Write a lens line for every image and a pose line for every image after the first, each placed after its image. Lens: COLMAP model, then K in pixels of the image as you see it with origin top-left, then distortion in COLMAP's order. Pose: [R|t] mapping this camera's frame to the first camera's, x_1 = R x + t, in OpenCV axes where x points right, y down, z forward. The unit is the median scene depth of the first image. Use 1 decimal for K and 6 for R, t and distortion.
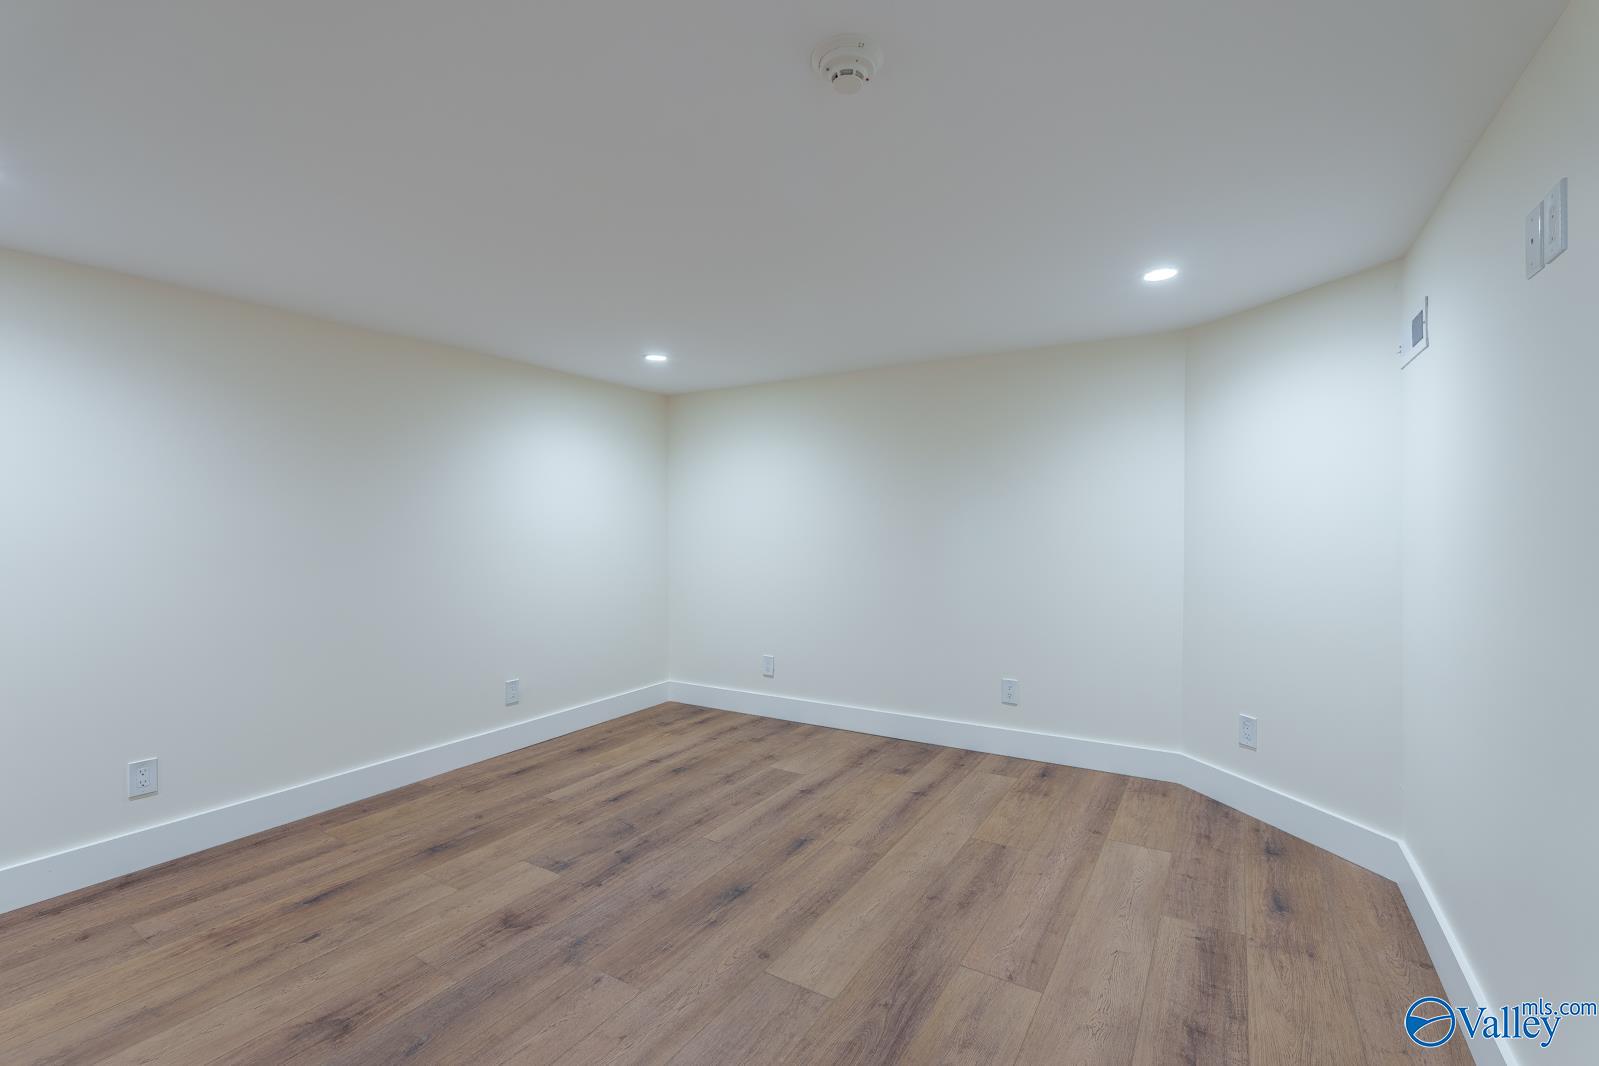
lens RADIAL K [[705.7, 0, 802.3], [0, 705.7, 539.0], [0, 0, 1]] dist [-0.002597, 0.000038]
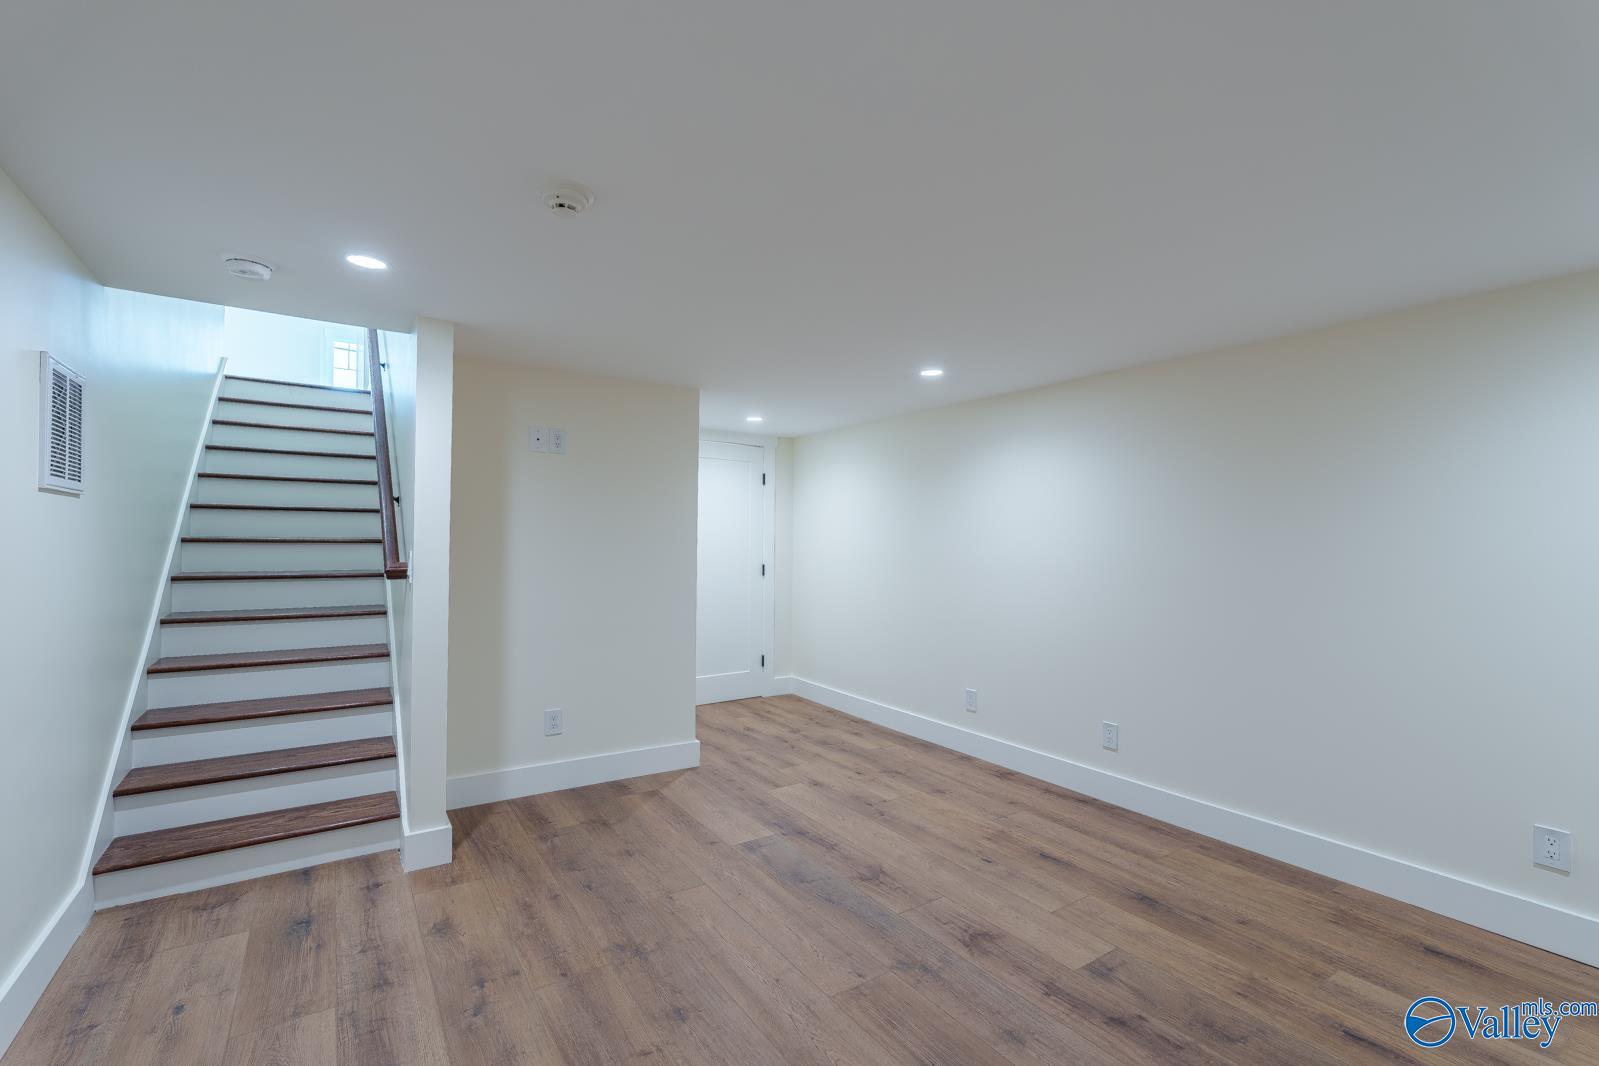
lens RADIAL K [[705.7, 0, 802.3], [0, 705.7, 539.0], [0, 0, 1]] dist [-0.002597, 0.000038]
pose [[-0.413621, -0.003938, -0.910441, 0.563170], [-0.028247, 0.999565, 0.008509, -0.034359], [0.910011, 0.029237, -0.413552, 1.042392]]
